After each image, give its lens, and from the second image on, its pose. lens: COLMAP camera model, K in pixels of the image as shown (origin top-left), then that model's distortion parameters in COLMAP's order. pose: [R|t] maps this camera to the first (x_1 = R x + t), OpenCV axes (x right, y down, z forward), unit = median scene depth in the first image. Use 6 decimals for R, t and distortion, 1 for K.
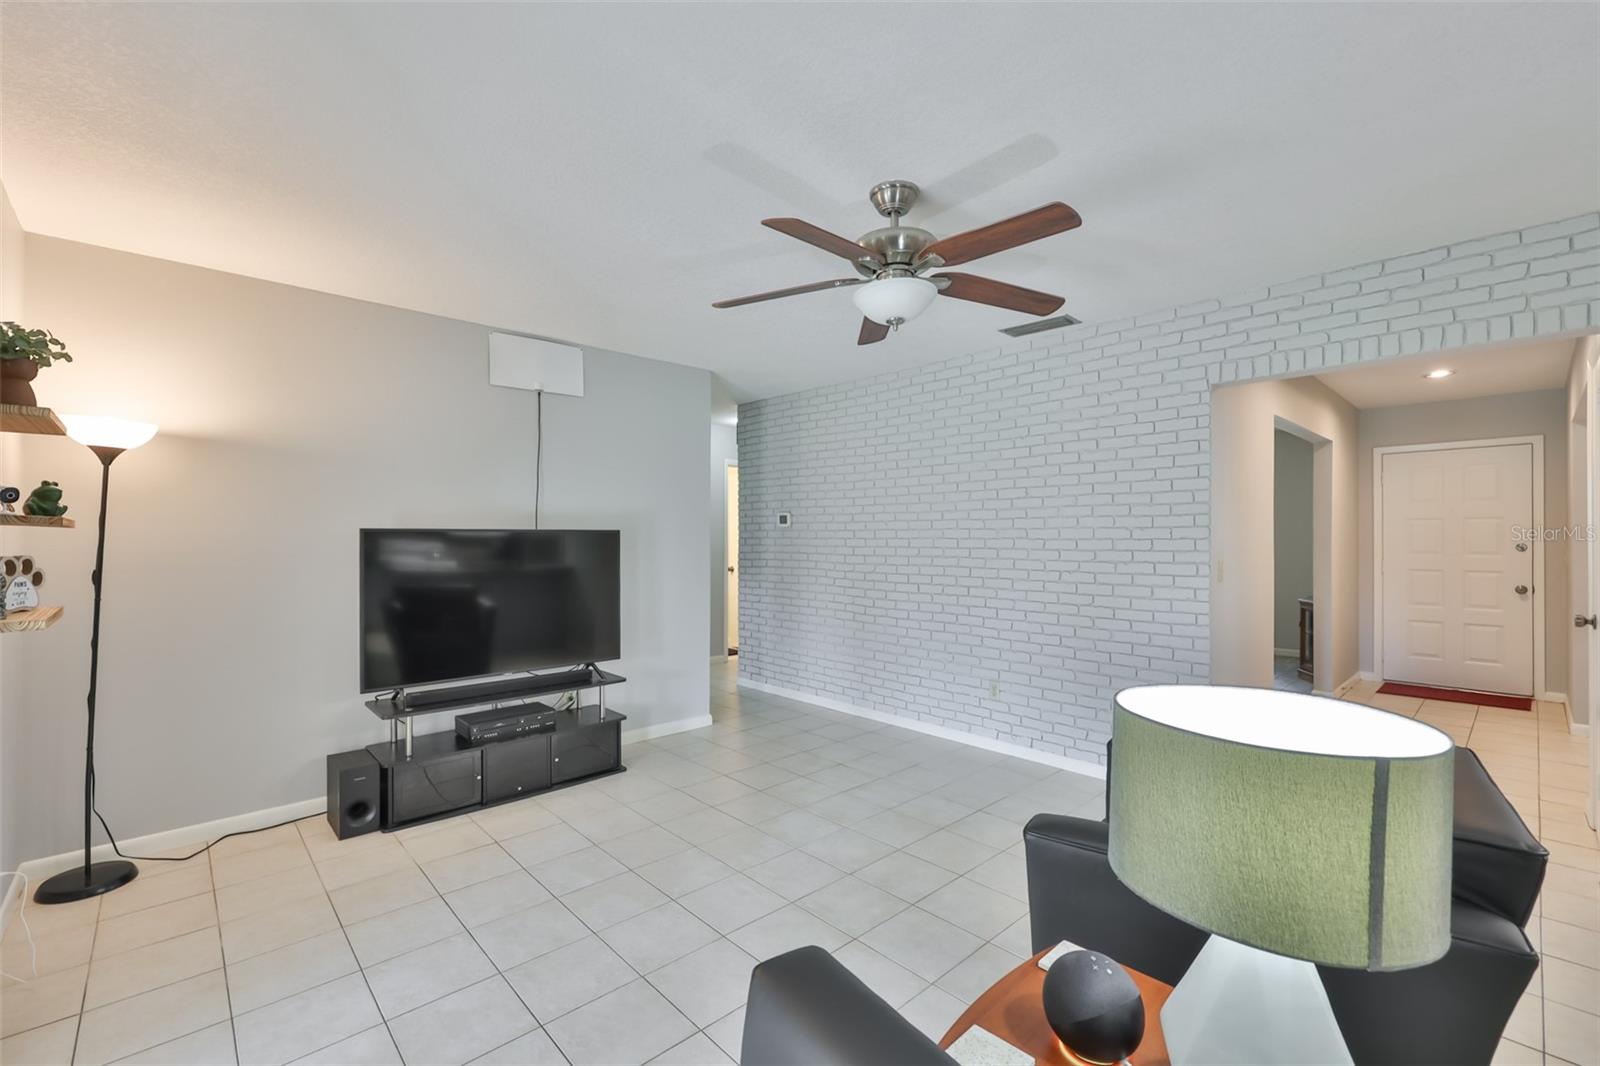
lens RADIAL K [[691.9, 0, 794.5], [0, 691.9, 531.1], [0, 0, 1]] dist [-0.000472, 0.000288]
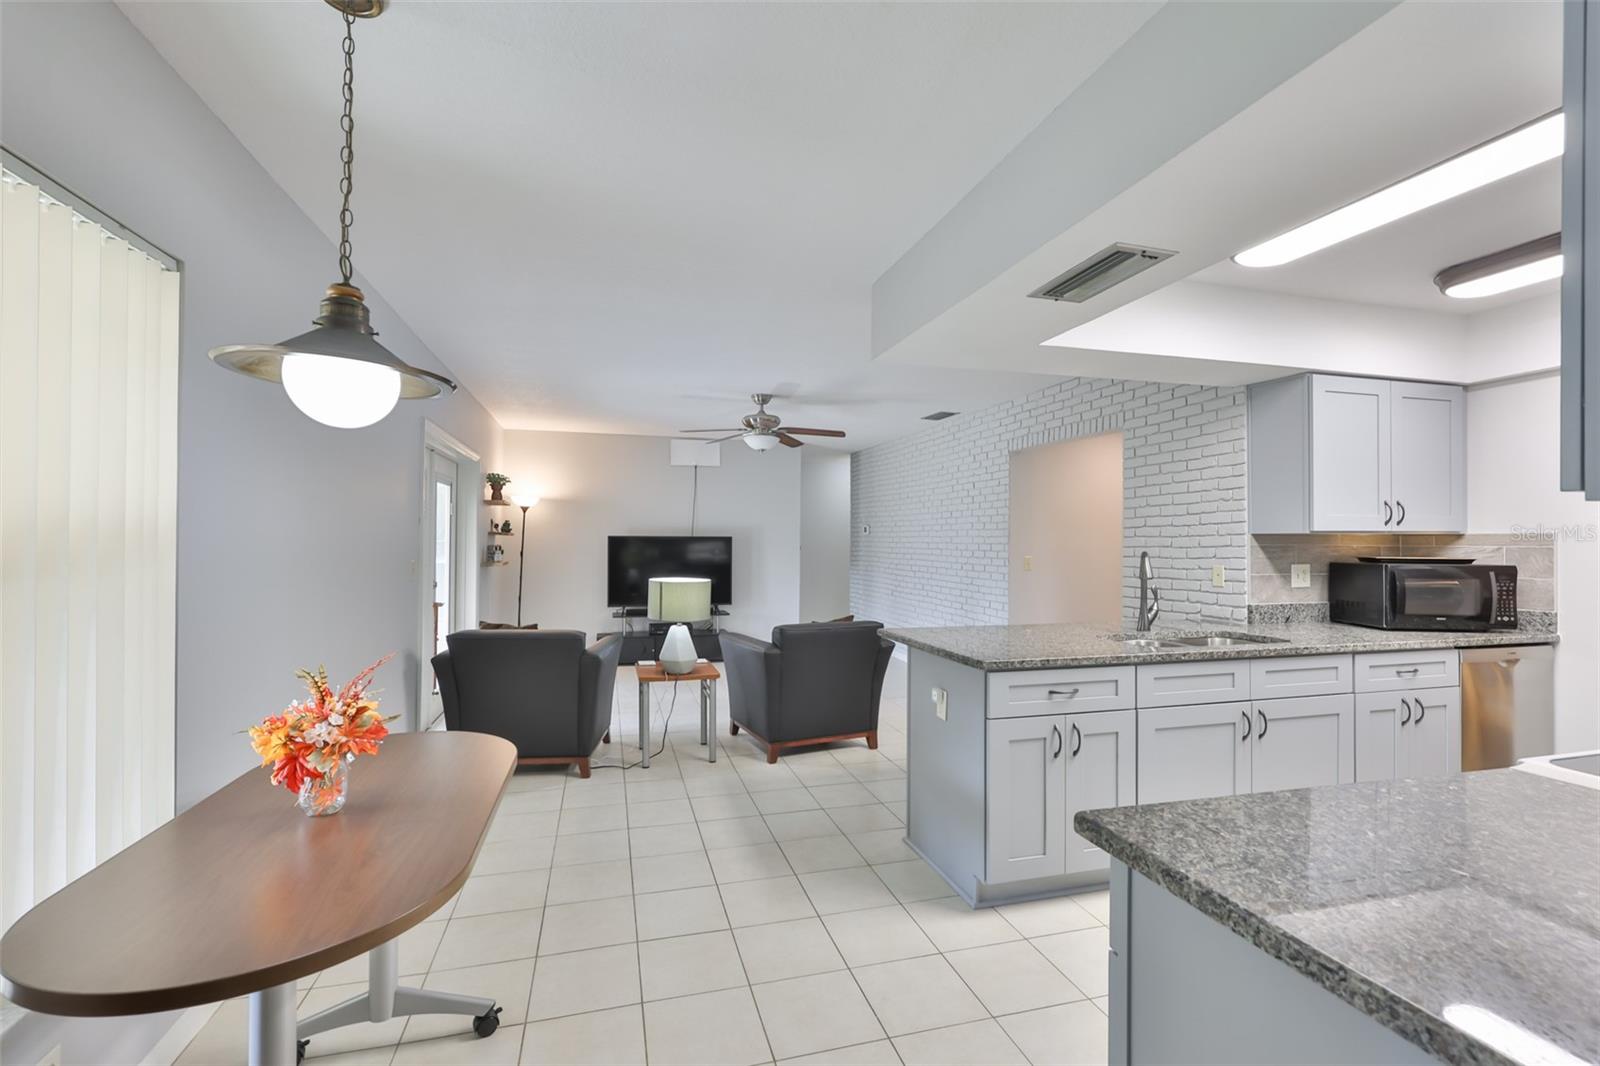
lens RADIAL K [[691.9, 0, 806.2], [0, 691.9, 538.1], [0, 0, 1]] dist [-0.000472, 0.000288]
pose [[0.897171, 0.006061, -0.441641, 0.988238], [-0.002972, 0.999966, 0.007684, -0.016278], [0.441673, -0.005581, 0.897159, -0.782852]]
